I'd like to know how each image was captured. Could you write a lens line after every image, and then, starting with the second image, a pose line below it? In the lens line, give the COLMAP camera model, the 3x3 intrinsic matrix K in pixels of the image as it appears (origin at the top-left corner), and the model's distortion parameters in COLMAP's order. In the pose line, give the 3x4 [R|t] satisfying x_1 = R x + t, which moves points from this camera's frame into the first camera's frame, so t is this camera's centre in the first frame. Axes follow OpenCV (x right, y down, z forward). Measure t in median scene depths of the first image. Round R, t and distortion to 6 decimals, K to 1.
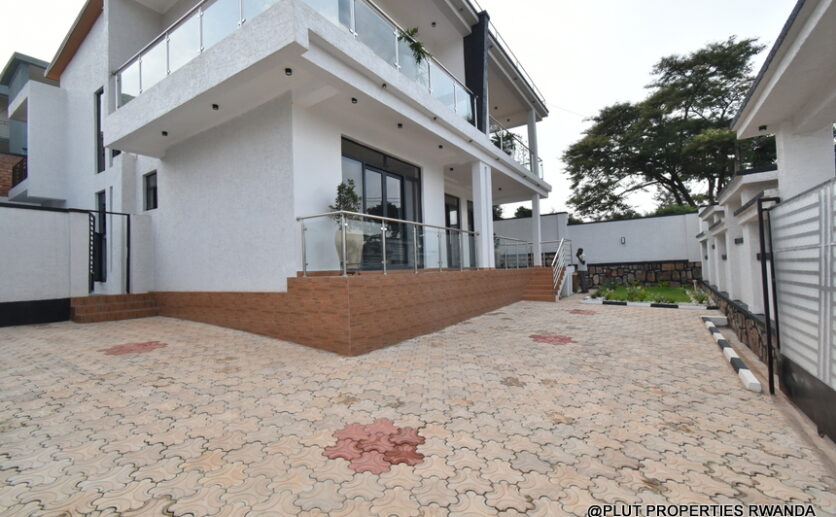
lens RADIAL K [[366.1, 0, 416.7], [0, 366.1, 257.1], [0, 0, 1]] dist [0.003540, -0.001312]
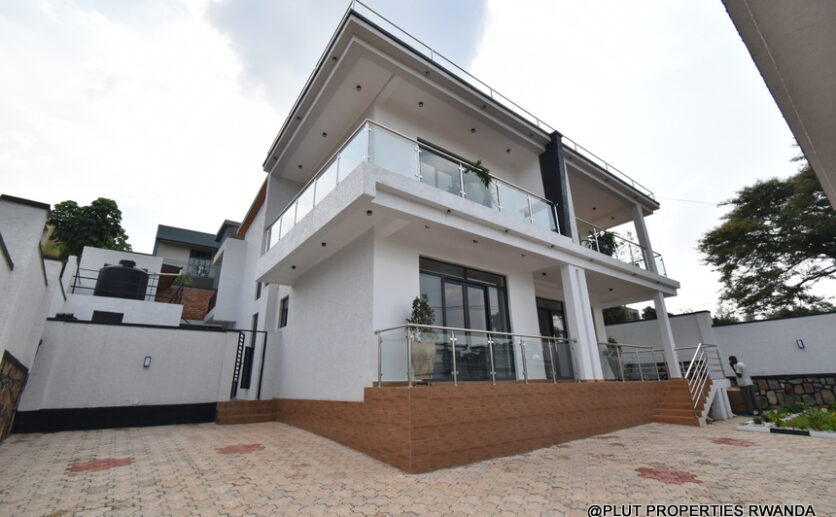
lens RADIAL K [[366.1, 0, 418.5], [0, 366.1, 259.2], [0, 0, 1]] dist [0.003540, -0.001312]
pose [[0.942139, -0.095979, -0.321190, 0.132847], [0.001703, 0.959494, -0.281724, -0.002247], [0.335219, 0.264876, 0.904140, -0.020570]]
